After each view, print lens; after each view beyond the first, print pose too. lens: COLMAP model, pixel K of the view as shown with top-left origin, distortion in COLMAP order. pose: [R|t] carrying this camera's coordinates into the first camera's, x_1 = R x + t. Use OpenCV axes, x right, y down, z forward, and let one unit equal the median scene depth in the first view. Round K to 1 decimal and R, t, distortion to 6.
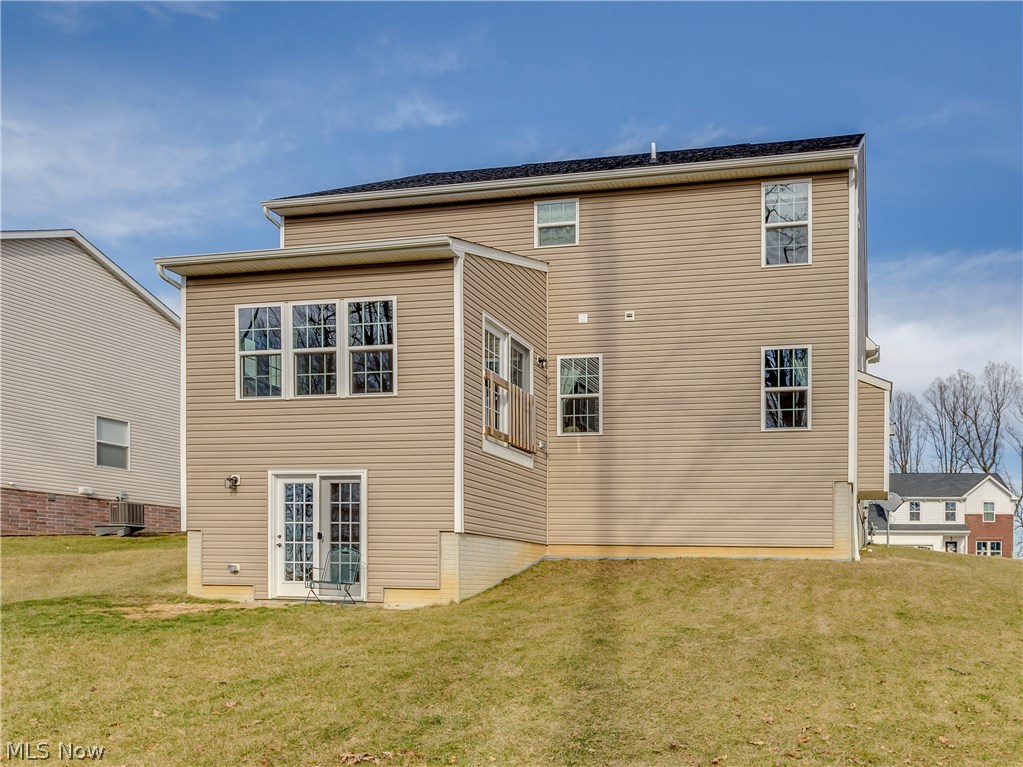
lens RADIAL K [[584.2, 0, 511.5], [0, 584.2, 395.9], [0, 0, 1]] dist [-0.000882, -0.000497]
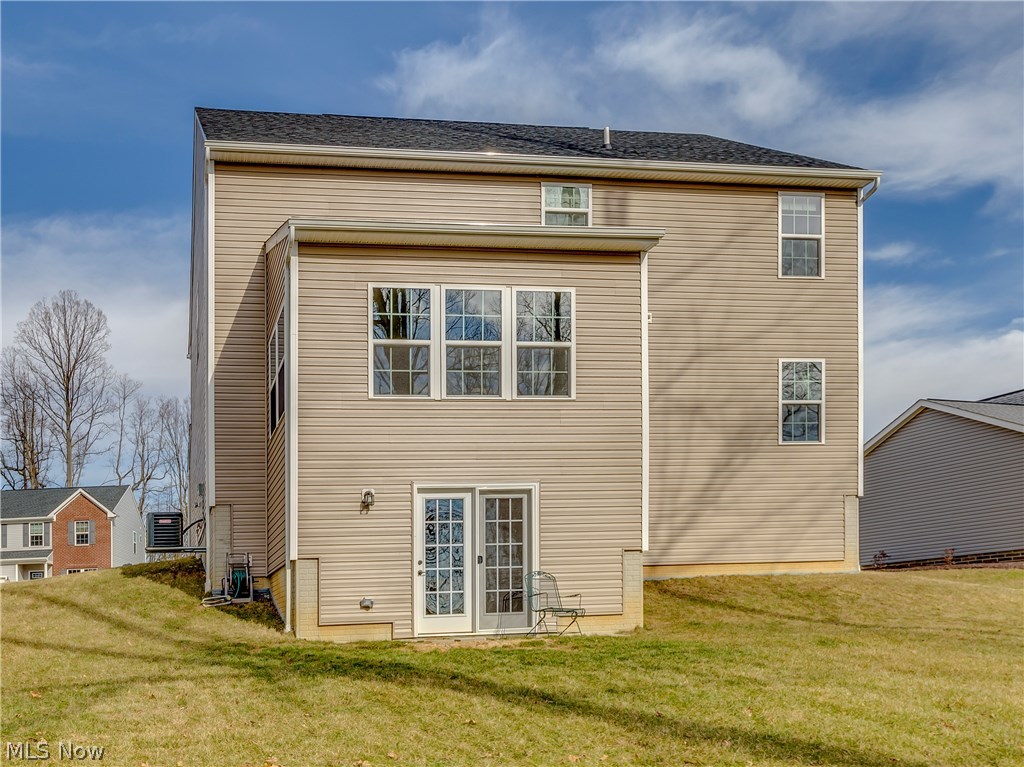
lens RADIAL K [[674.7, 0, 553.3], [0, 674.7, 396.0], [0, 0, 1]] dist [-0.003920, -0.000477]
pose [[0.963498, 0.034395, 0.265495, -0.478884], [-0.033104, 0.999408, -0.009336, 0.004355], [-0.265659, 0.000206, 0.964067, 0.014501]]
